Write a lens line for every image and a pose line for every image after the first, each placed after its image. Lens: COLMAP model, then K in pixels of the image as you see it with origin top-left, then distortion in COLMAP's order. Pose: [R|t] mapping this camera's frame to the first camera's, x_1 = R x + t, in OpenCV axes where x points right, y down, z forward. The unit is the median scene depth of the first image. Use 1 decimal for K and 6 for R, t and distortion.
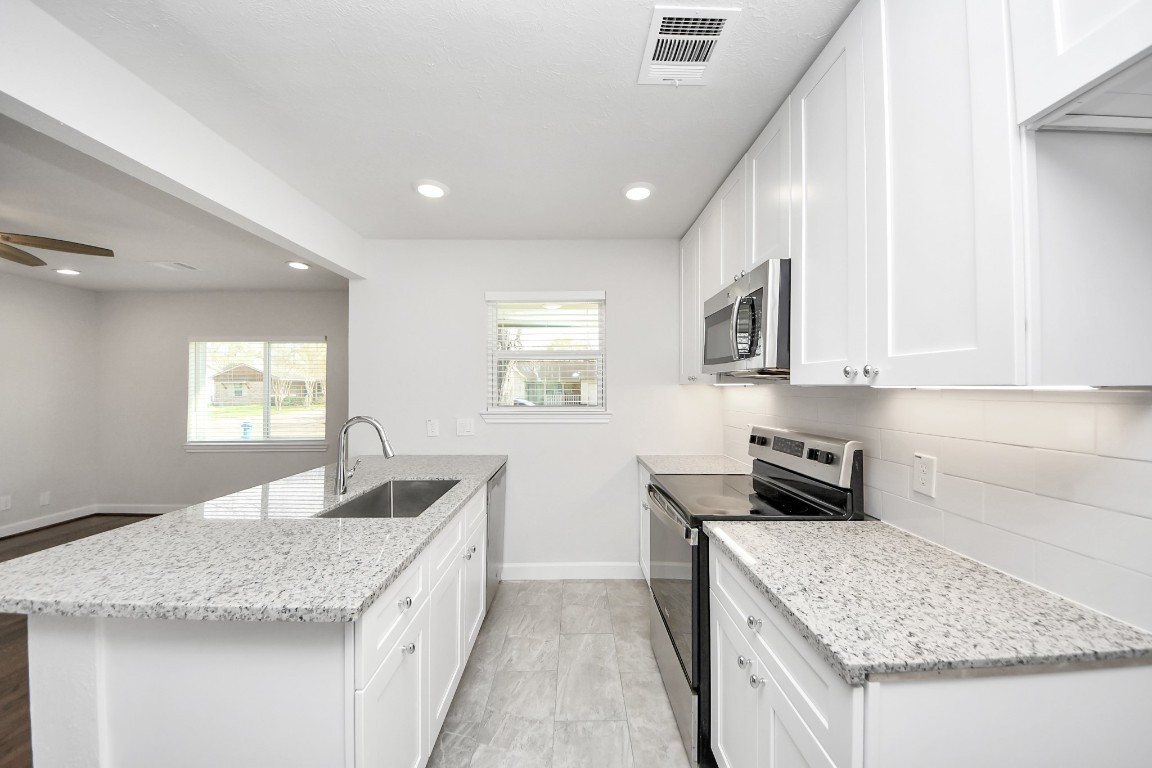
lens RADIAL K [[407.6, 0, 580.4], [0, 407.6, 386.6], [0, 0, 1]] dist [0.044561, -0.027540]
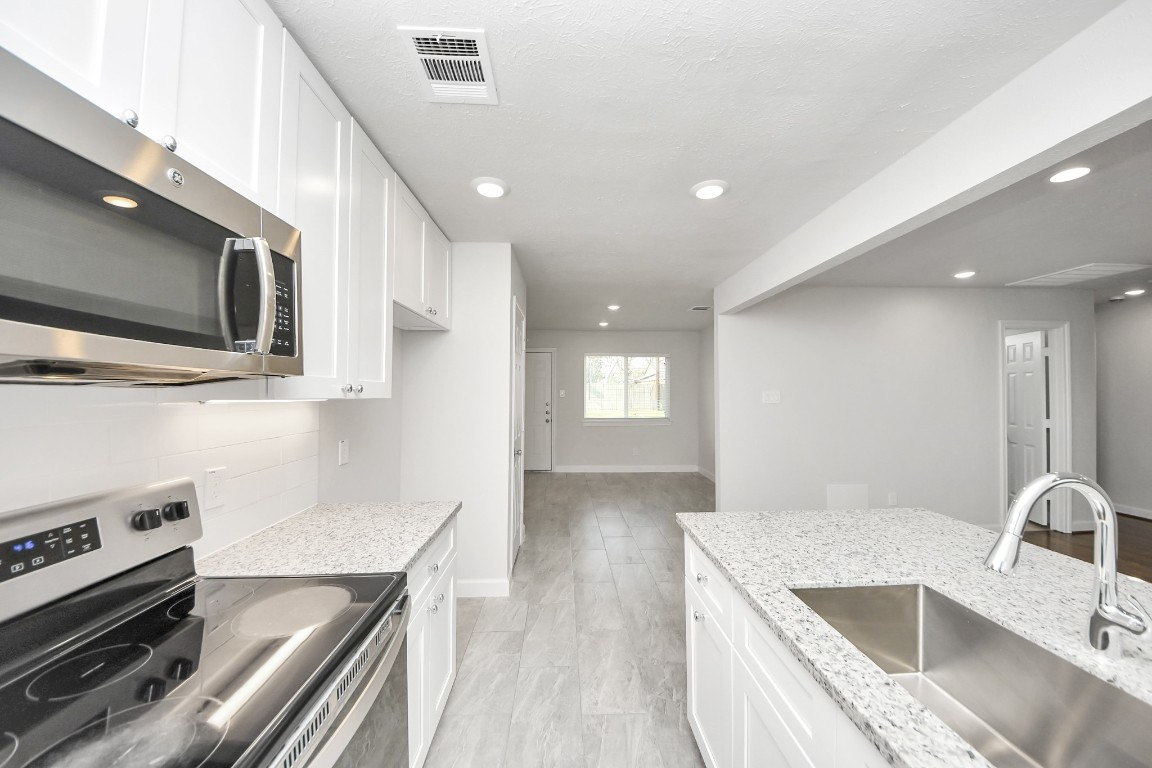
lens RADIAL K [[412.8, 0, 574.5], [0, 412.8, 387.4], [0, 0, 1]] dist [0.052165, -0.025895]
pose [[-0.999948, 0.001994, -0.010008, -0.021404], [0.002156, 0.999867, -0.016187, -0.008222], [0.009974, -0.016208, -0.999819, 1.178471]]
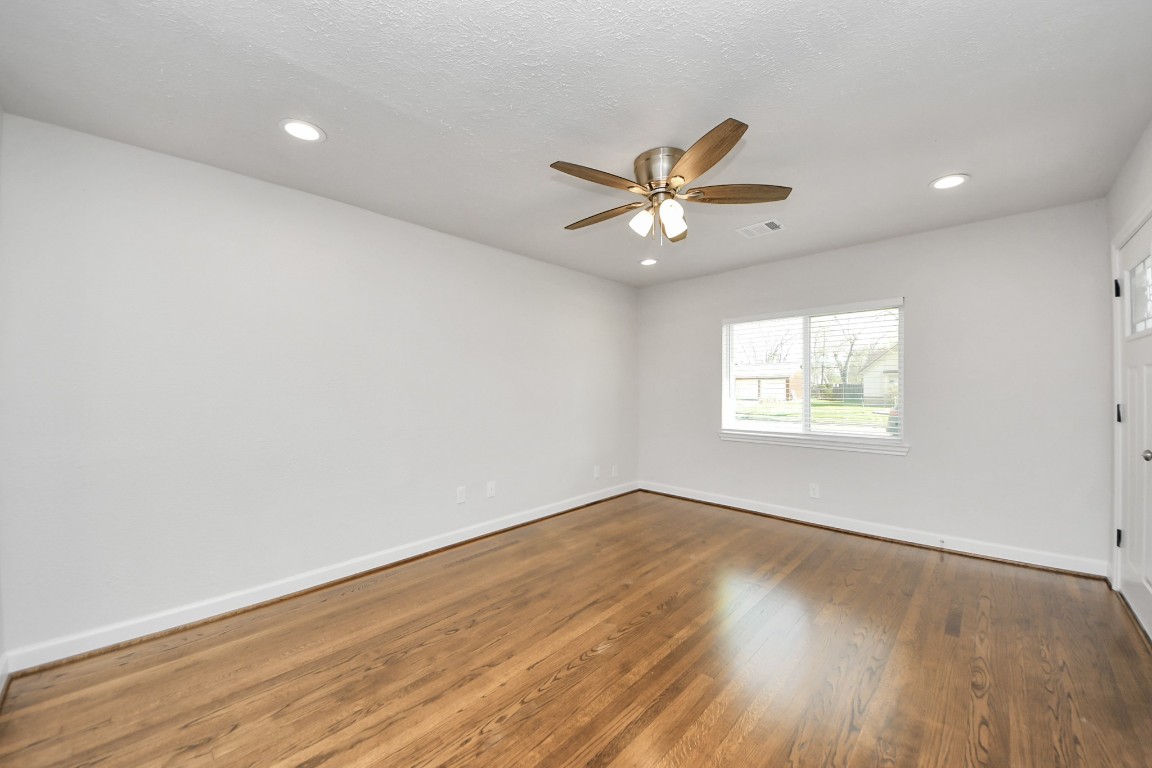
lens RADIAL K [[446.4, 0, 584.2], [0, 446.4, 380.2], [0, 0, 1]] dist [0.021413, -0.000155]
pose [[0.718366, -0.006066, -0.695639, -0.988843], [0.003839, 0.999981, -0.004755, 0.051667], [0.695655, 0.000745, 0.718375, 0.080739]]
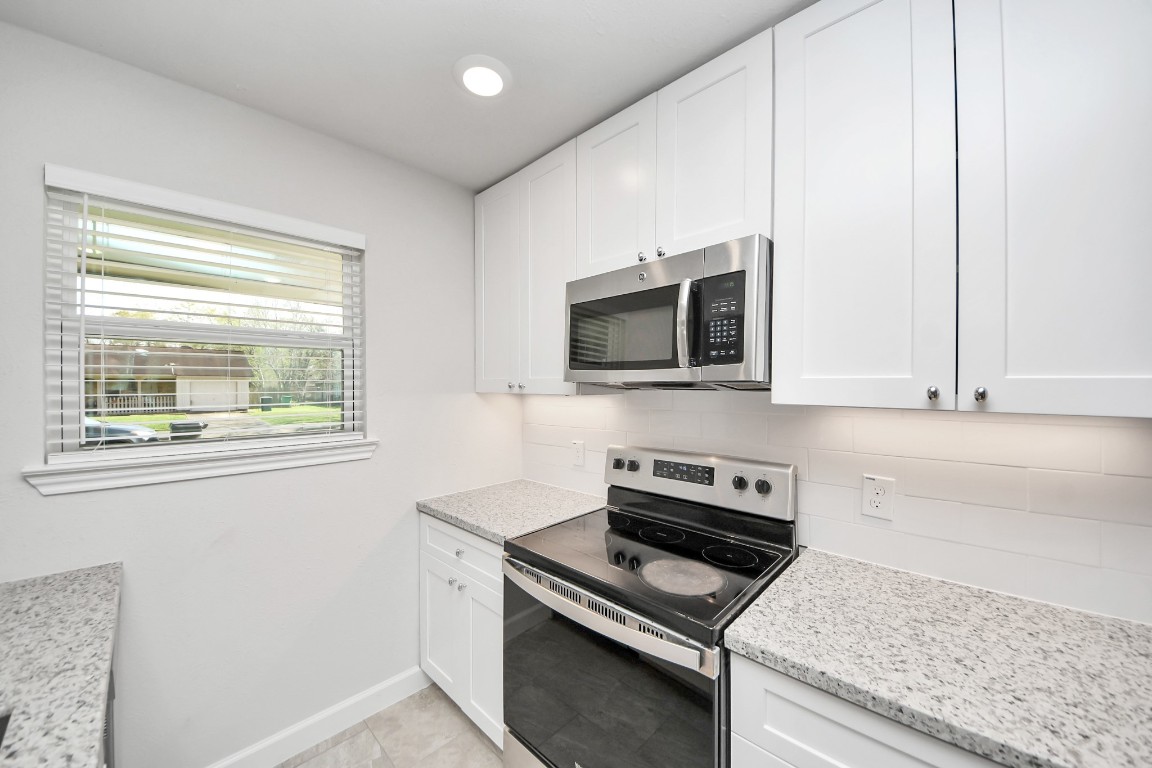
lens RADIAL K [[407.6, 0, 580.4], [0, 407.6, 386.6], [0, 0, 1]] dist [0.044561, -0.027540]
pose [[0.703608, -0.001238, 0.710587, -0.193163], [-0.002974, 0.999985, 0.004686, -0.026030], [-0.710582, -0.005411, 0.703593, 0.469547]]
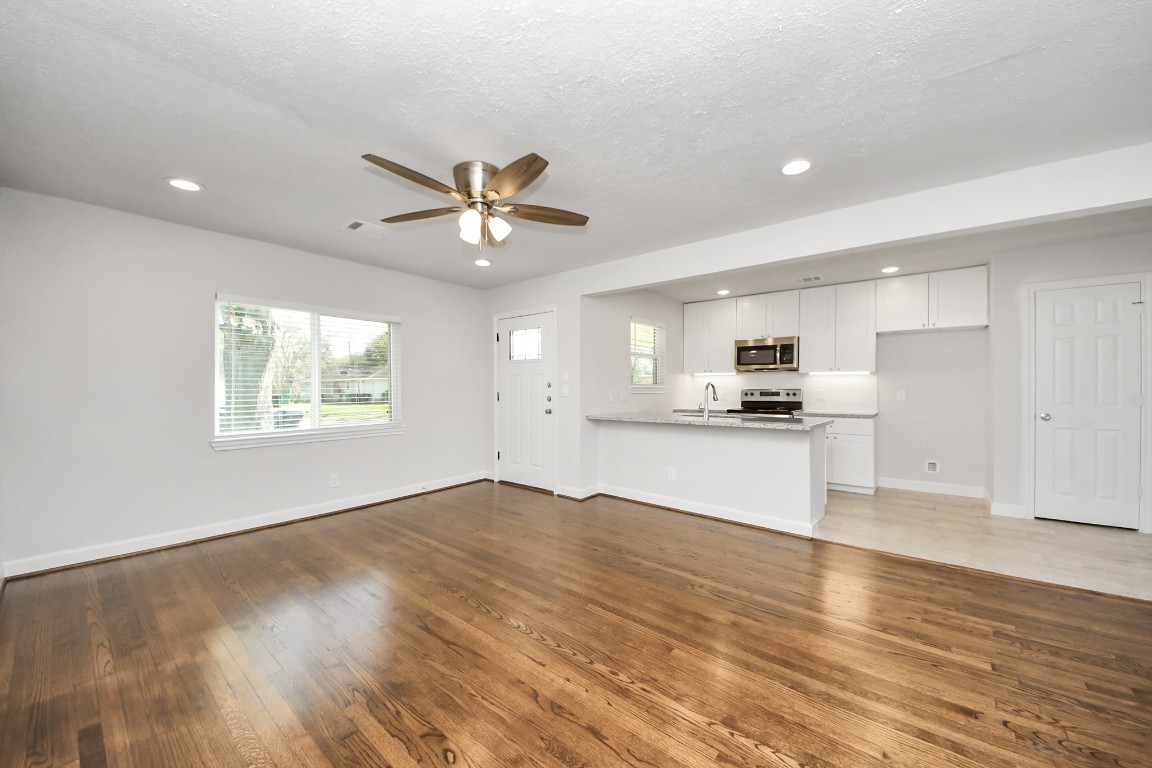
lens RADIAL K [[412.8, 0, 574.5], [0, 412.8, 387.4], [0, 0, 1]] dist [0.052165, -0.025895]
pose [[0.653264, 0.002617, 0.757126, -2.276223], [-0.005290, 0.999985, 0.001107, 0.084704], [-0.757112, -0.004728, 0.653268, 0.076007]]
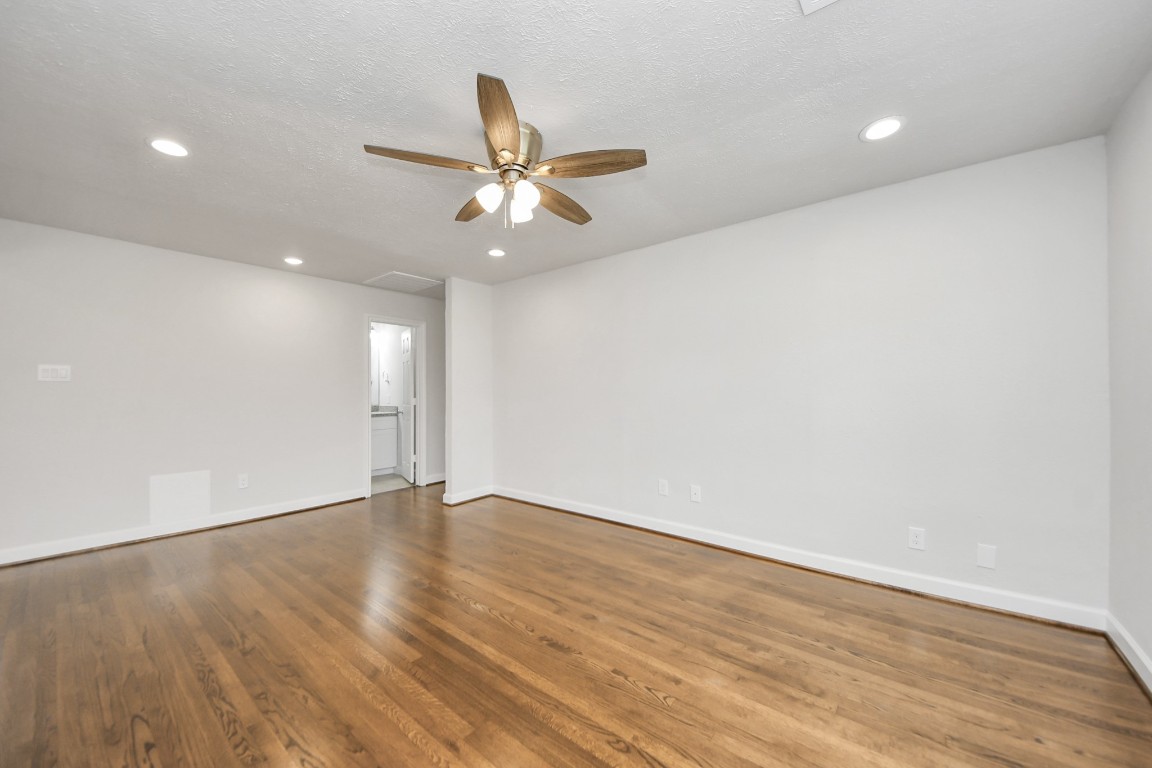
lens RADIAL K [[412.8, 0, 574.5], [0, 412.8, 387.4], [0, 0, 1]] dist [0.052165, -0.025895]
pose [[-0.650380, -0.000075, -0.759609, -0.977290], [0.011149, 0.999891, -0.009644, 0.070004], [0.759527, -0.014741, -0.650309, 1.706458]]
